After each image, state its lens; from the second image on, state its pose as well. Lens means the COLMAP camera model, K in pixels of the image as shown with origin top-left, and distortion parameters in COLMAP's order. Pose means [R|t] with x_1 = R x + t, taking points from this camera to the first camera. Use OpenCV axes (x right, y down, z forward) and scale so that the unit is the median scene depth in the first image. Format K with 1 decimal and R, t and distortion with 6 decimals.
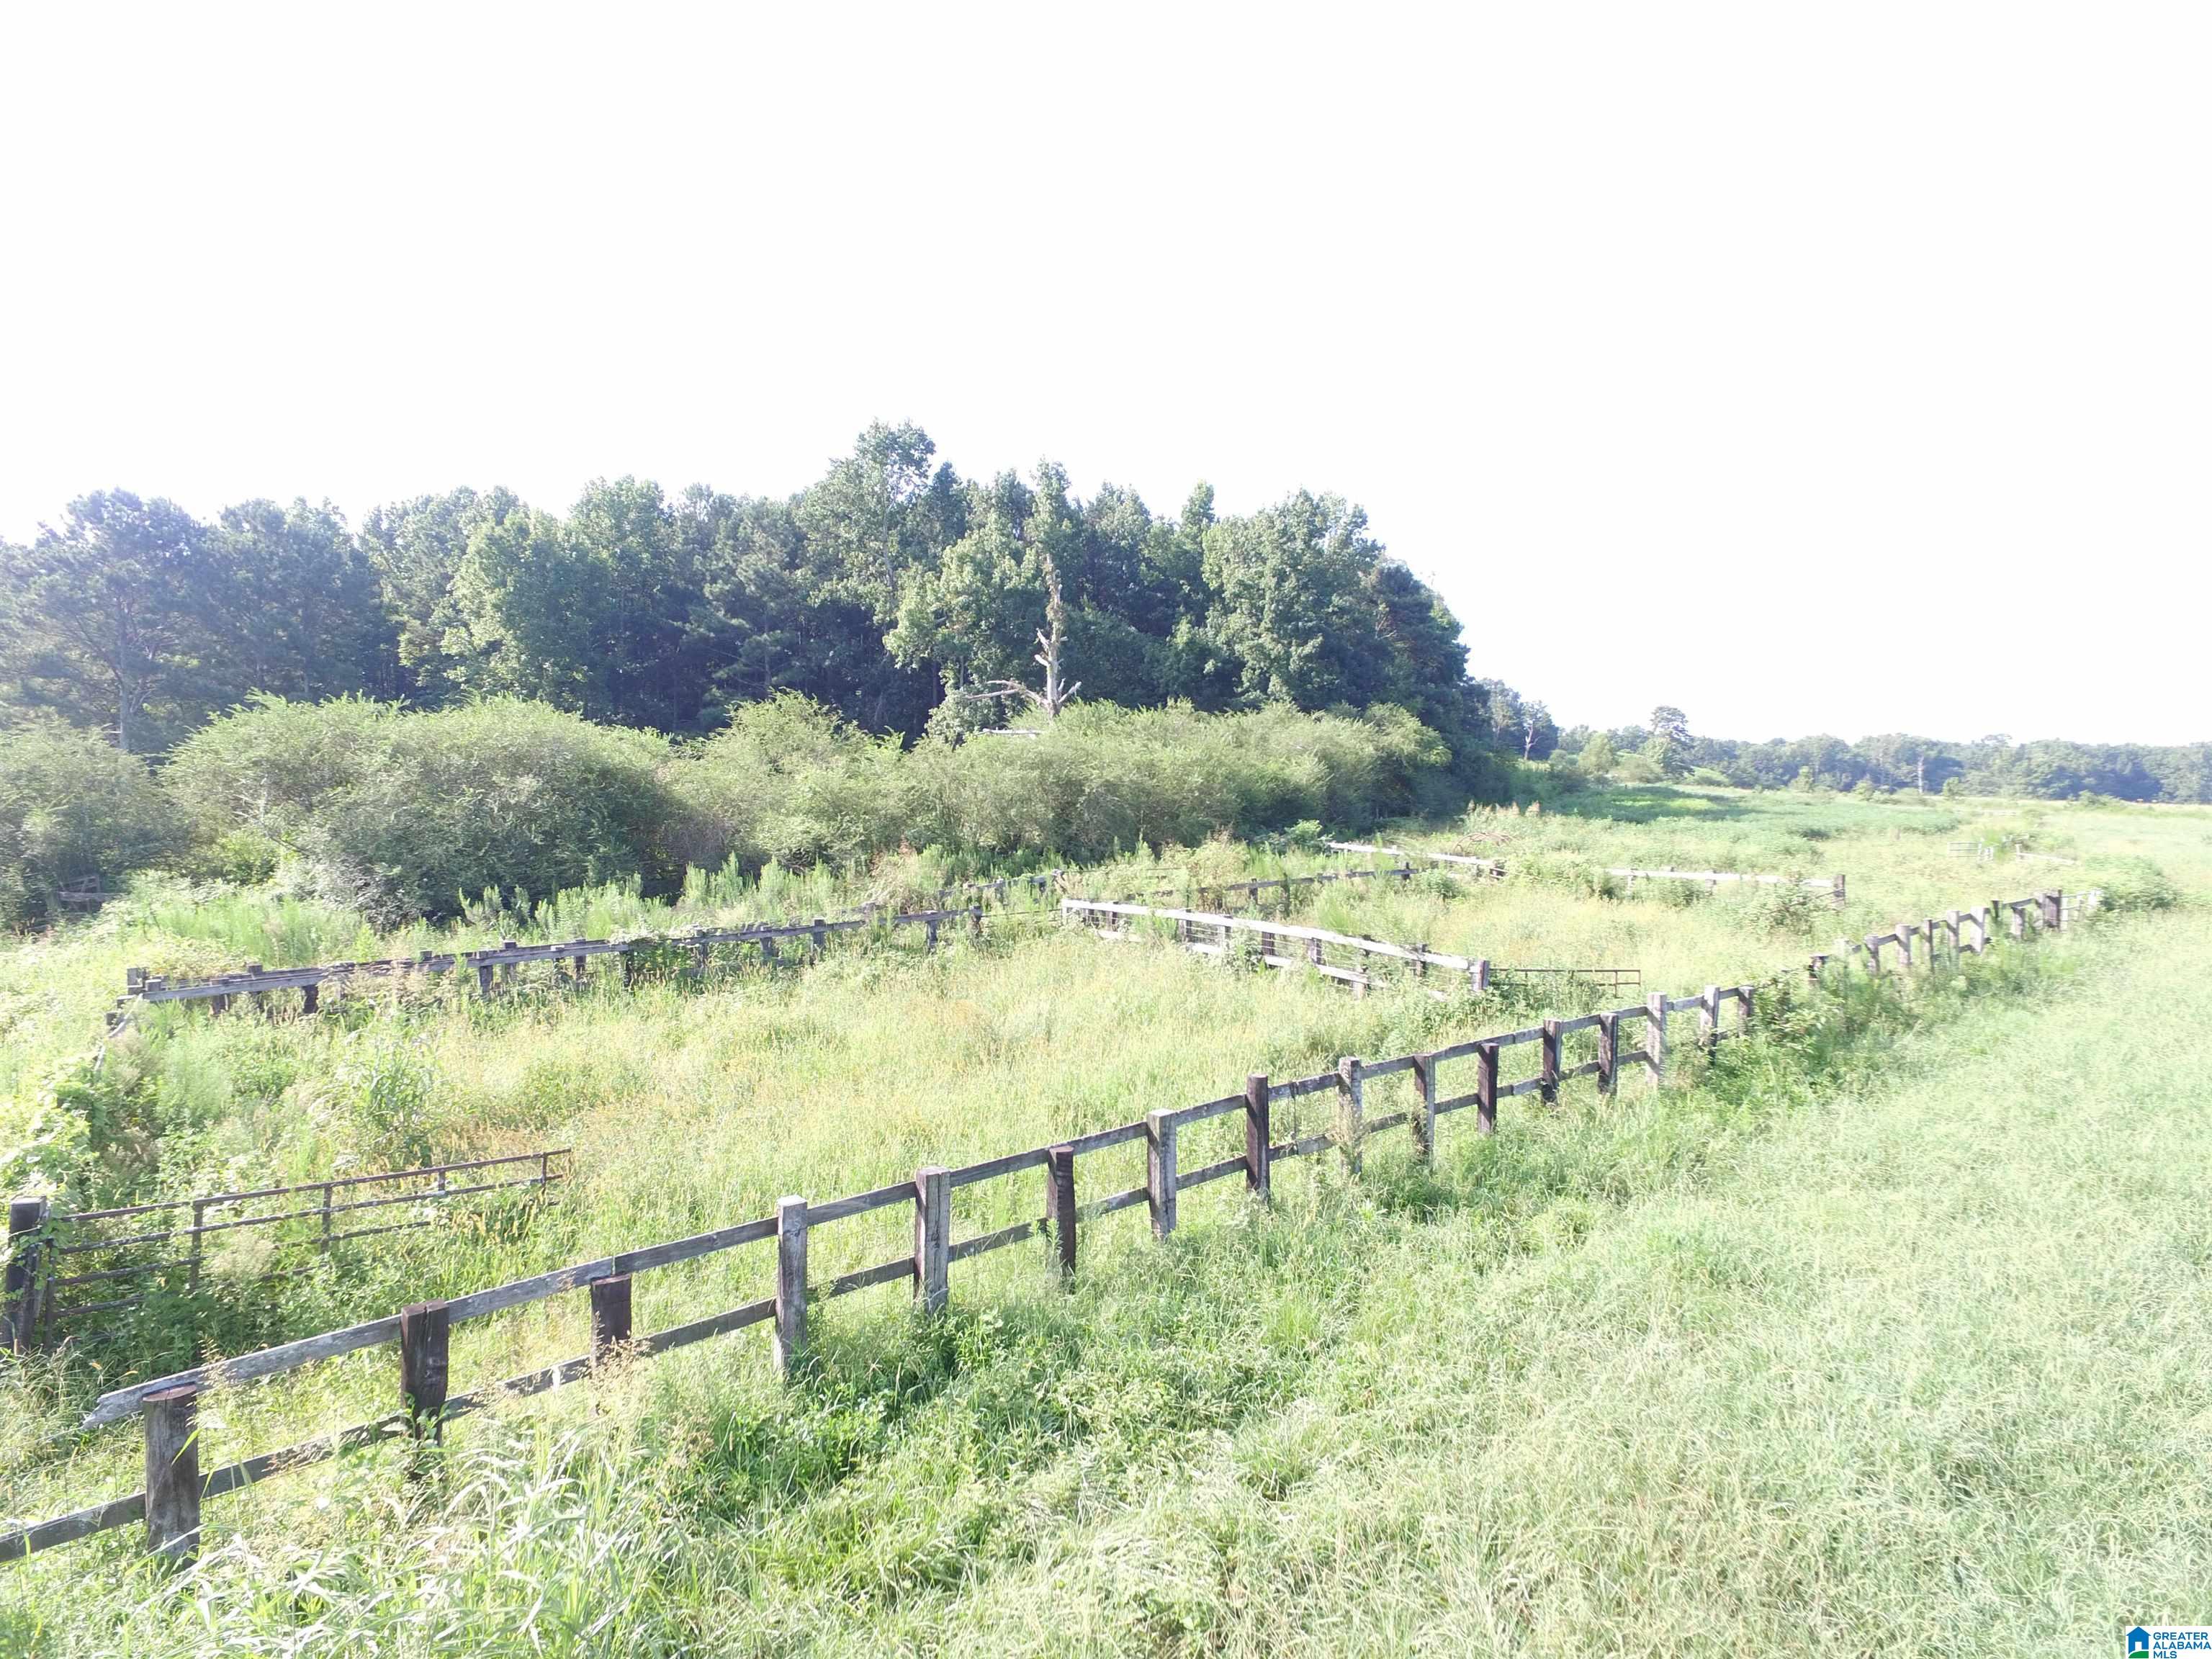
lens RADIAL K [[1280.2, 0, 1103.9], [0, 1280.2, 806.2], [0, 0, 1]] dist [-0.014788, 0.017632]
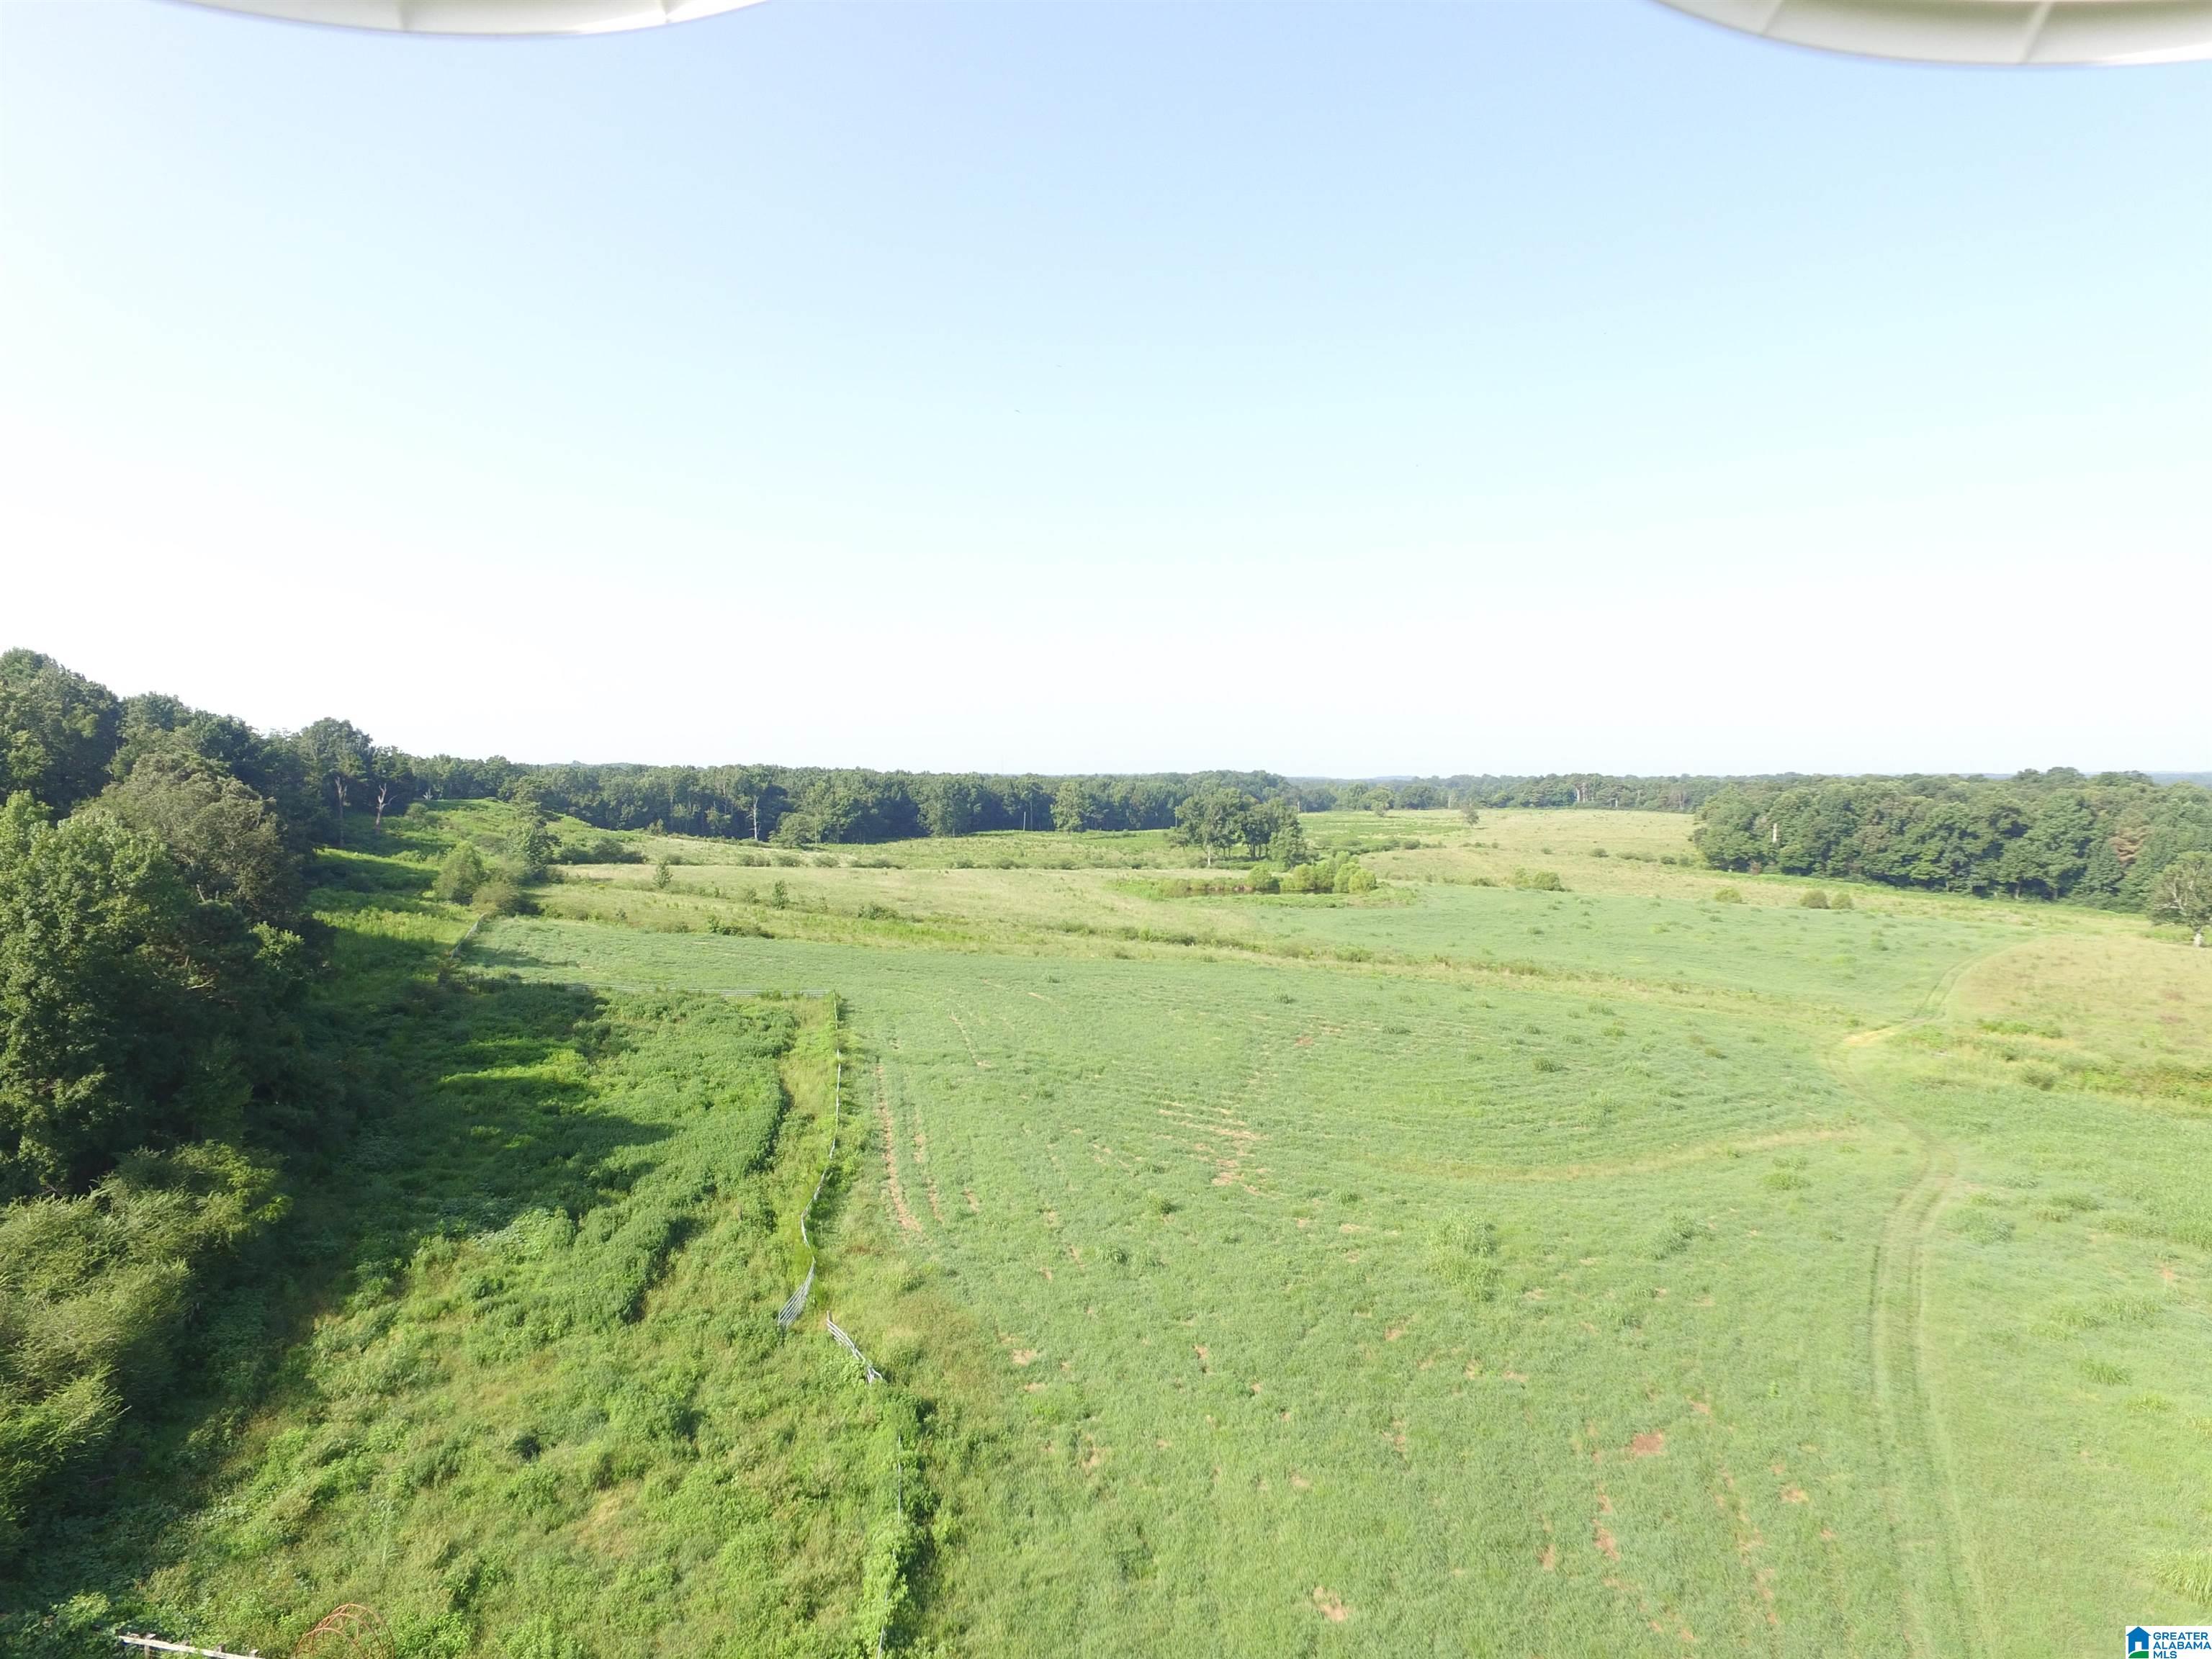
lens RADIAL K [[1280.2, 0, 1103.5], [0, 1280.2, 813.2], [0, 0, 1]] dist [-0.014788, 0.017632]
pose [[0.671265, -0.023456, 0.740847, 0.009982], [-0.003510, 0.999387, 0.034823, -2.861836], [-0.741210, -0.025976, 0.670771, 0.001212]]
